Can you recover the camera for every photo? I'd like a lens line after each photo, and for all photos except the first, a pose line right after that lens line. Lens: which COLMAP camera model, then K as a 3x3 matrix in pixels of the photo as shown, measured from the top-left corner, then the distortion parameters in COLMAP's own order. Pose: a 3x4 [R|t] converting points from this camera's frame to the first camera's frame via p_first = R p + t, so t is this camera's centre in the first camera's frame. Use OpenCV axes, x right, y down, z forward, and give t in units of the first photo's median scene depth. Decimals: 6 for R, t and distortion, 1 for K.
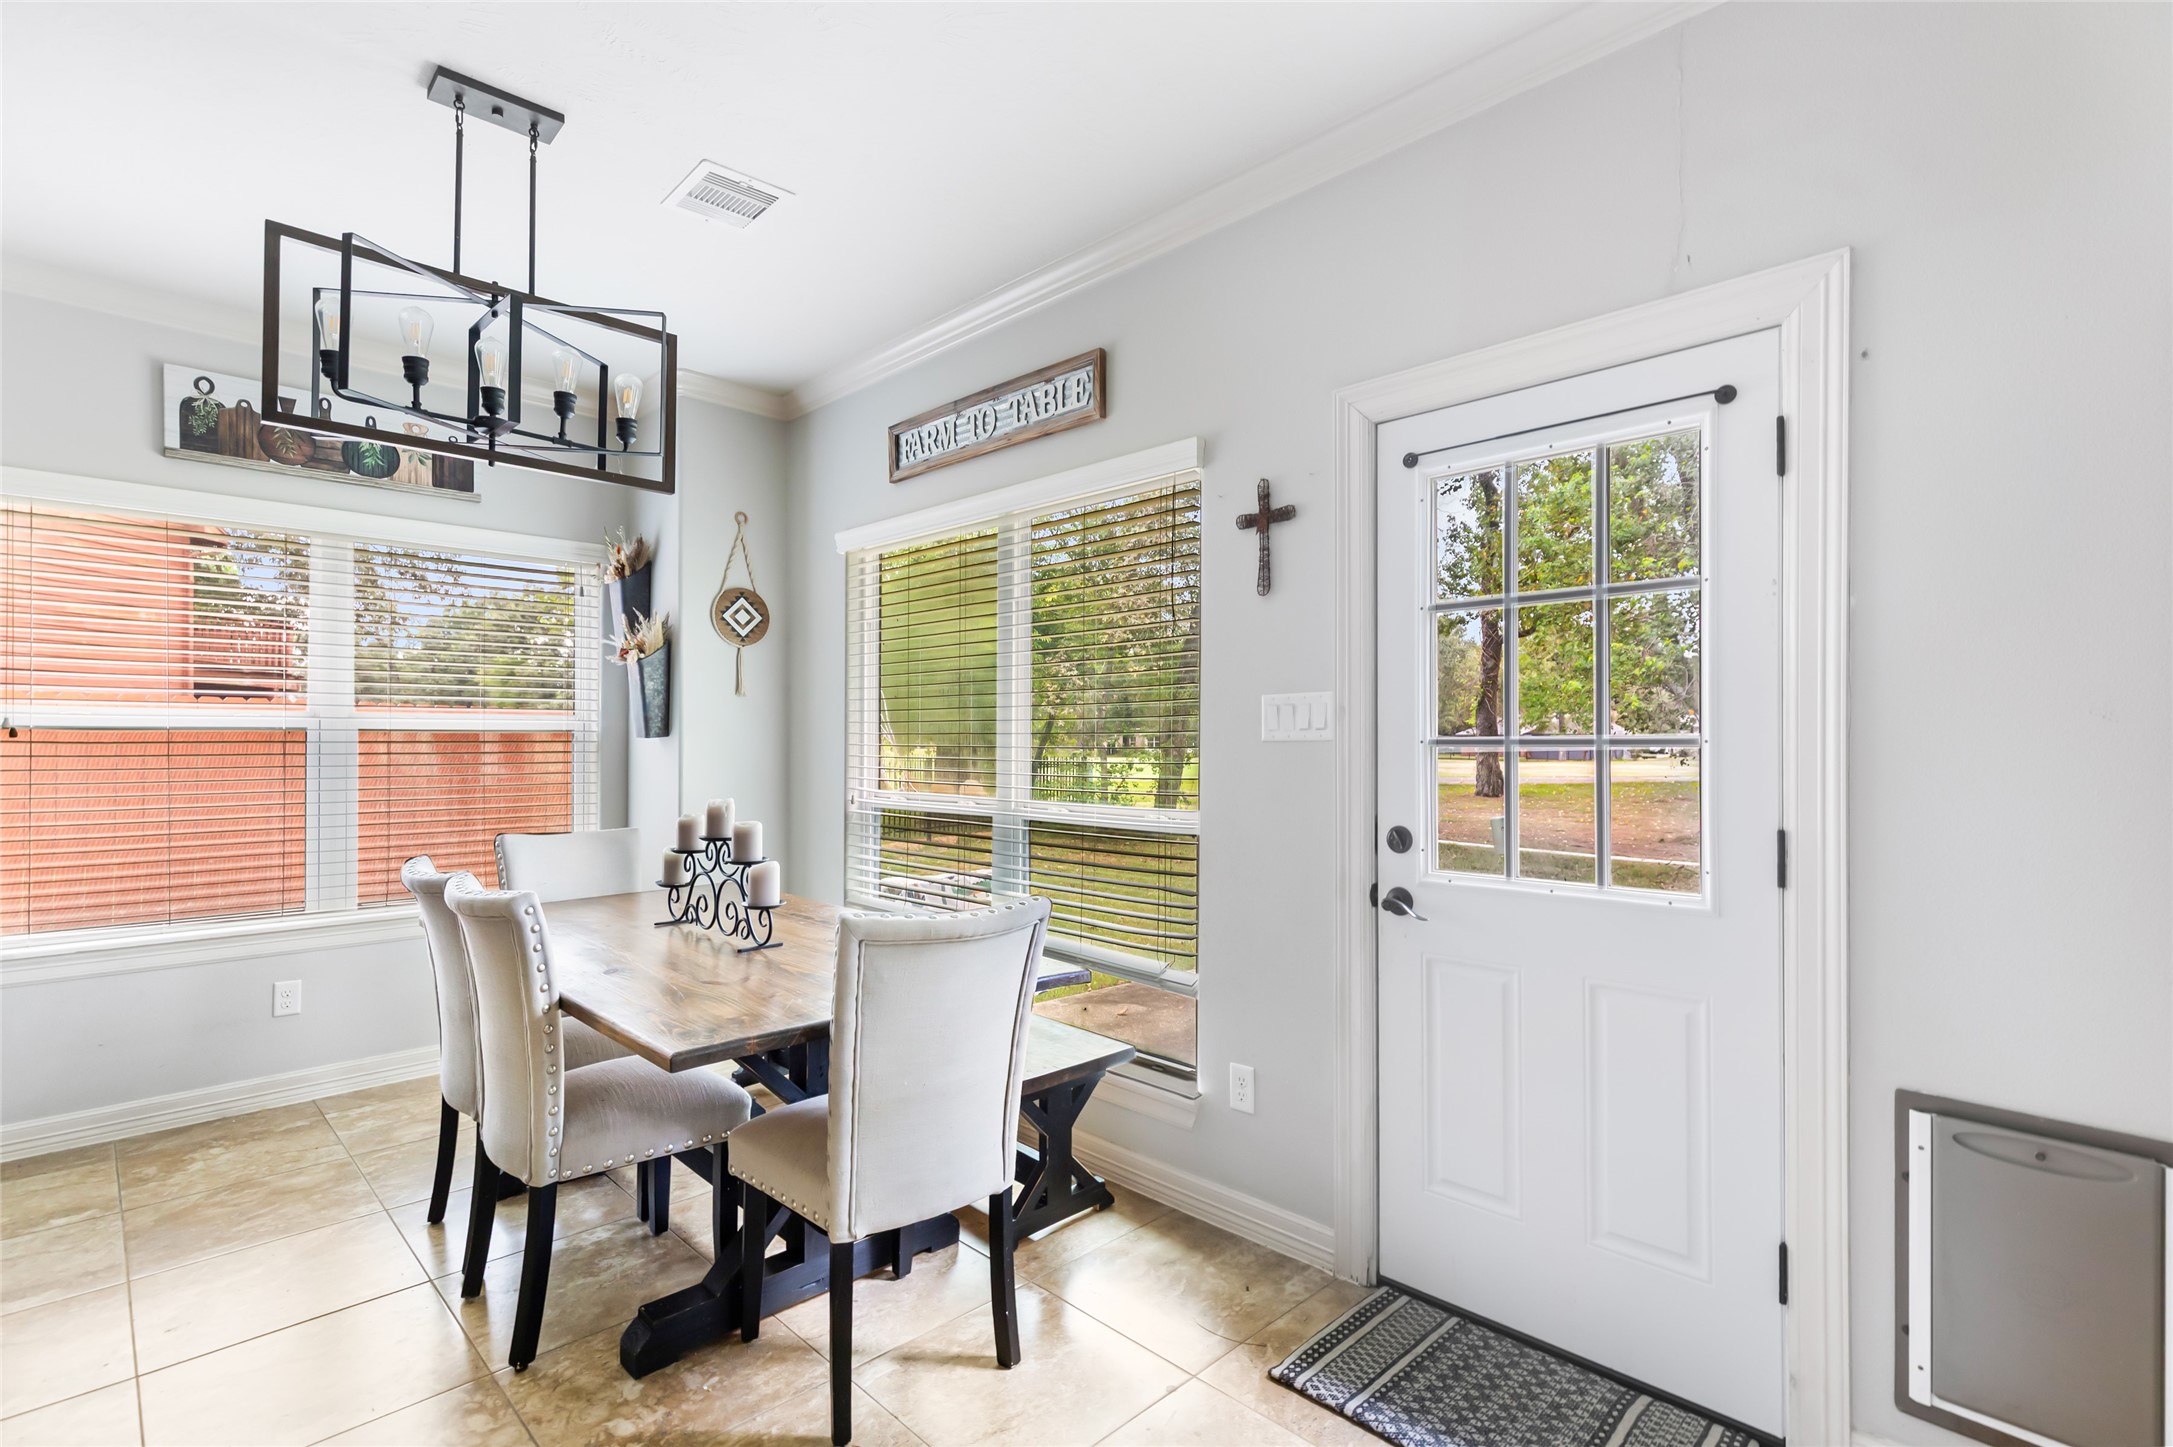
lens RADIAL K [[1025.8, 0, 1081.5], [0, 1025.8, 736.6], [0, 0, 1]] dist [0.008498, 0.000908]
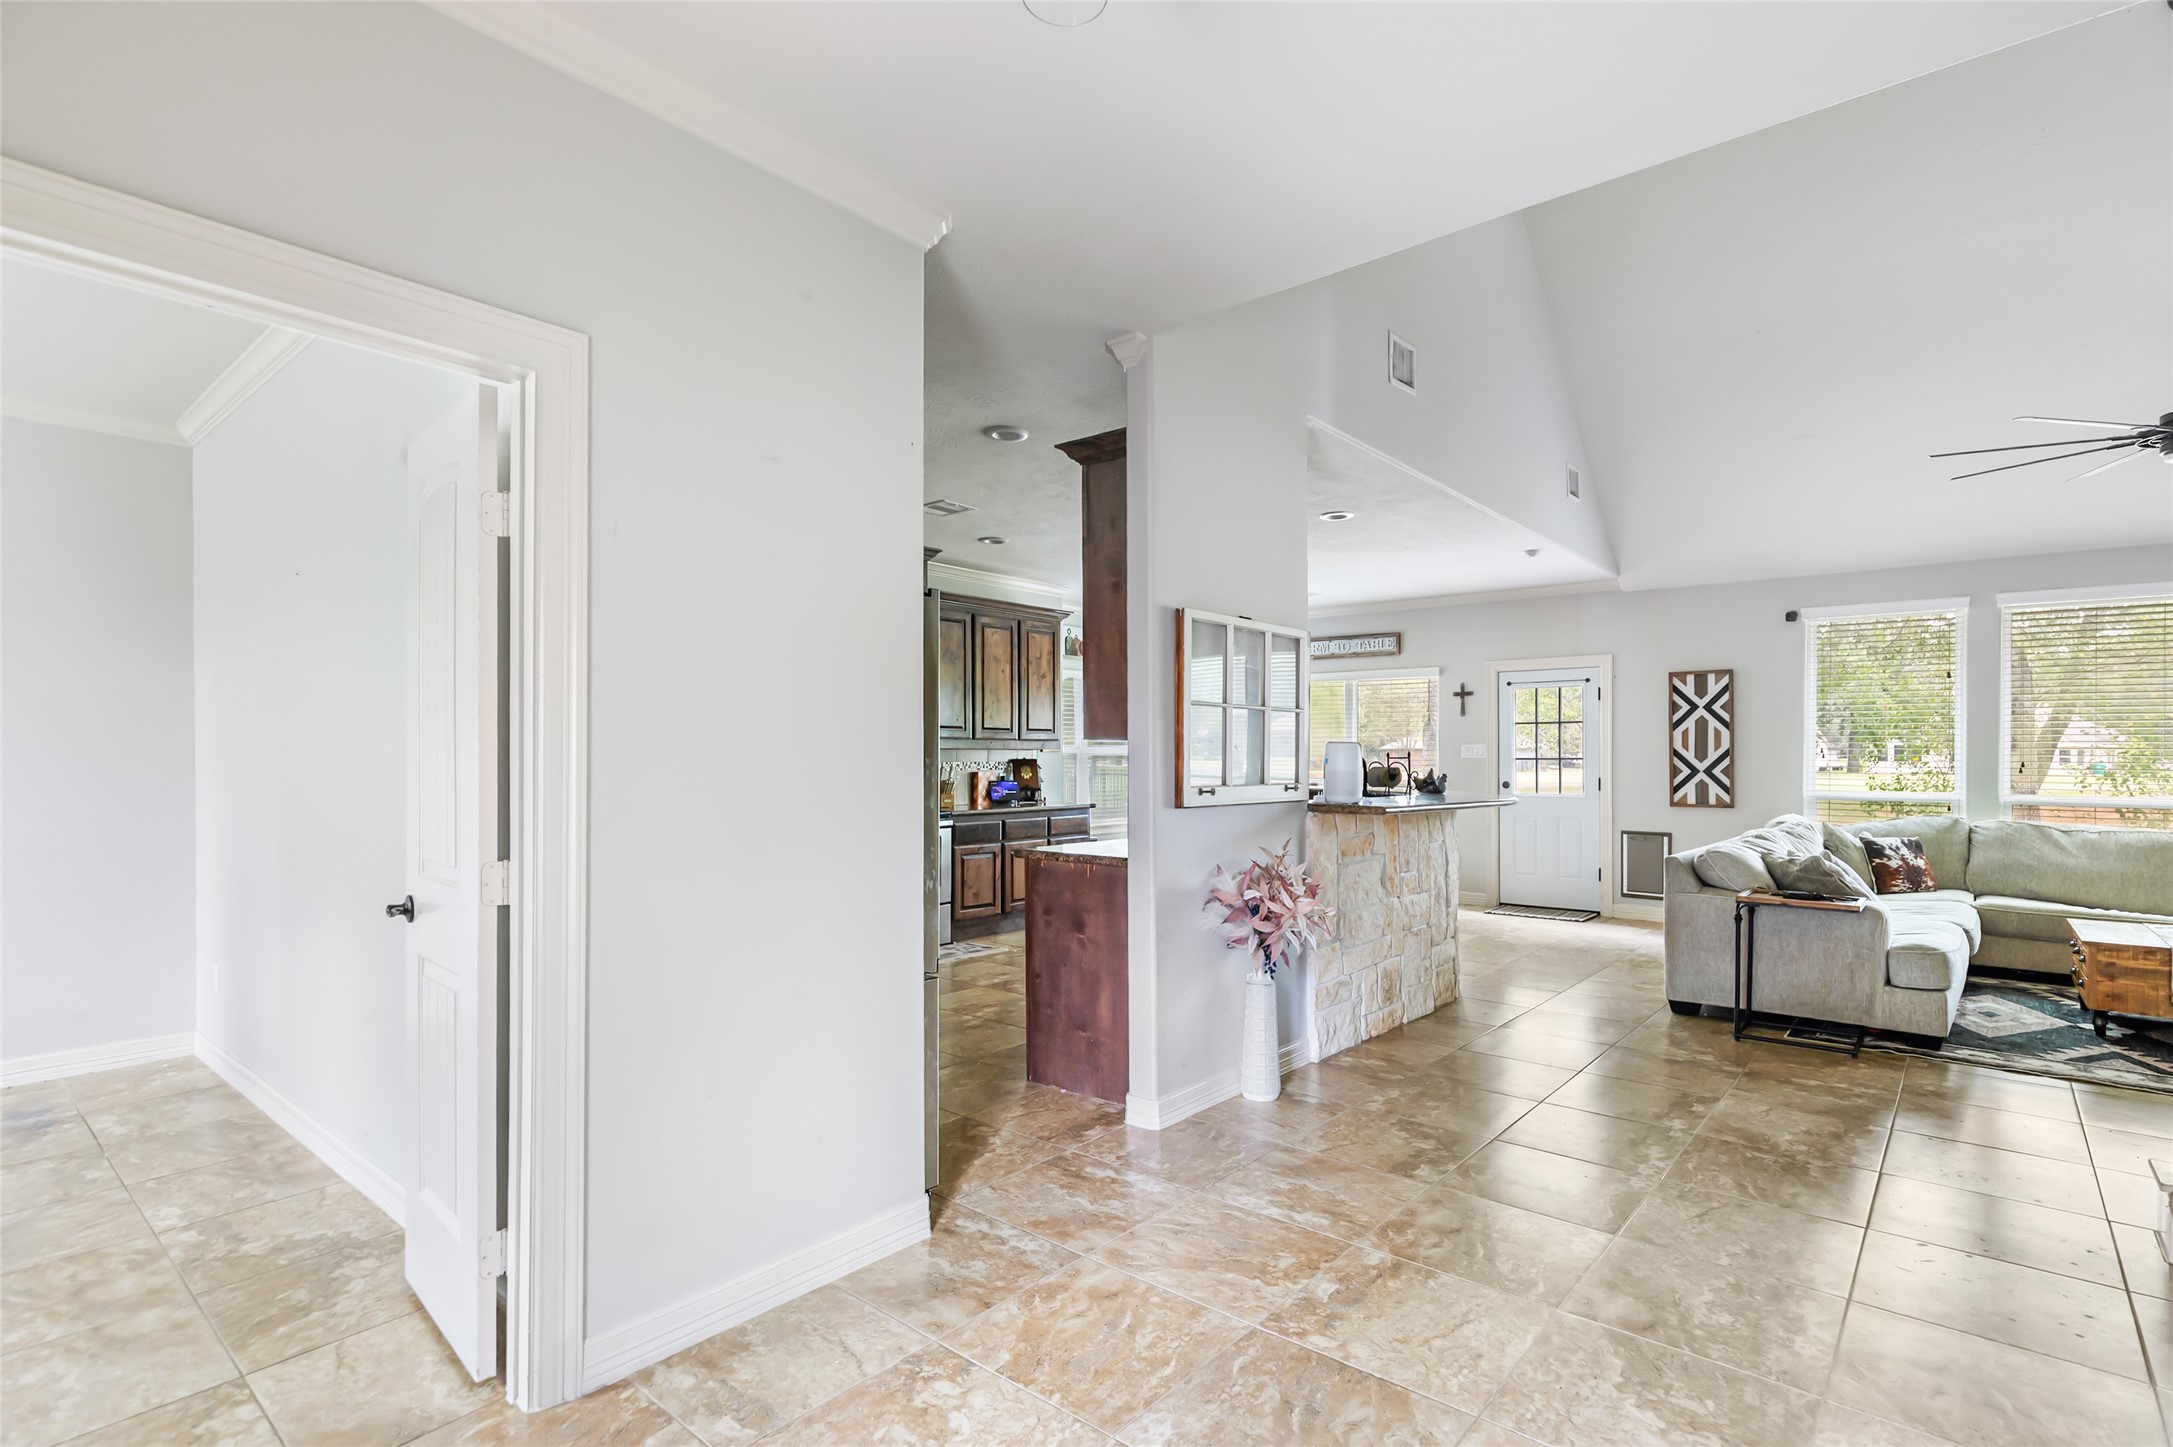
lens RADIAL K [[1025.8, 0, 1070.7], [0, 1025.8, 758.3], [0, 0, 1]] dist [0.008498, 0.000908]
pose [[0.997145, -0.001045, 0.075508, -1.219171], [0.000429, 0.999967, 0.008172, -0.021764], [-0.075514, -0.008116, 0.997112, -2.047744]]
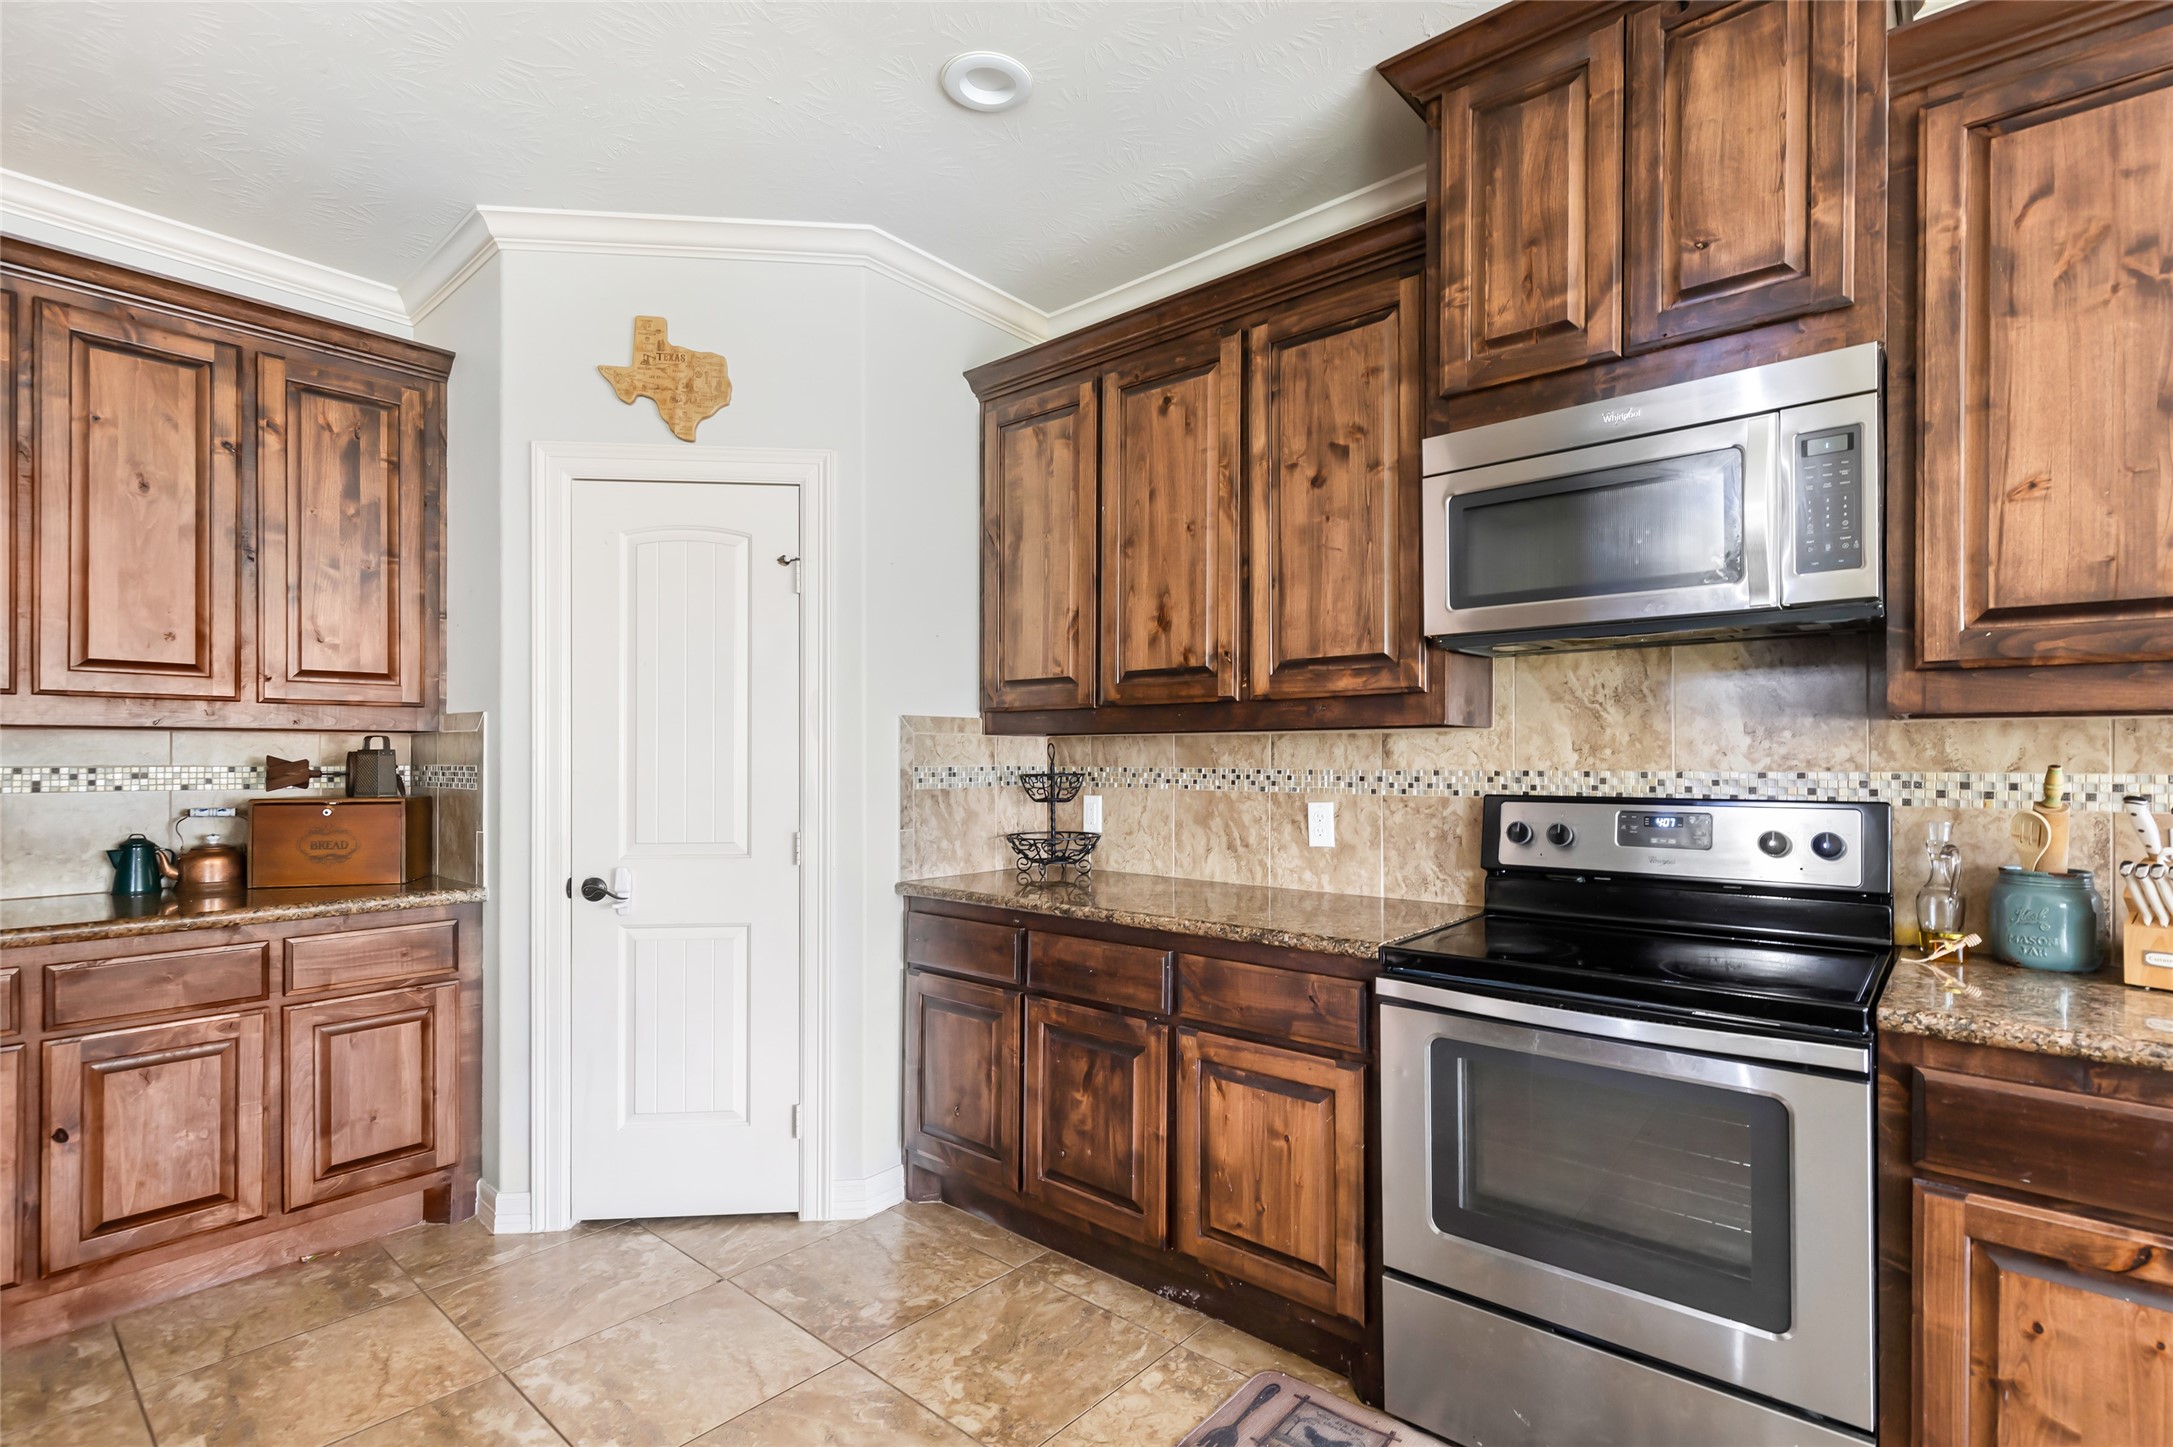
lens RADIAL K [[1025.8, 0, 1118.6], [0, 1025.8, 750.9], [0, 0, 1]] dist [0.008498, 0.000908]
pose [[0.083817, -0.002998, -0.996477, -0.848942], [0.005721, 0.999980, -0.002527, -0.006190], [0.996465, -0.005489, 0.083833, -0.124731]]
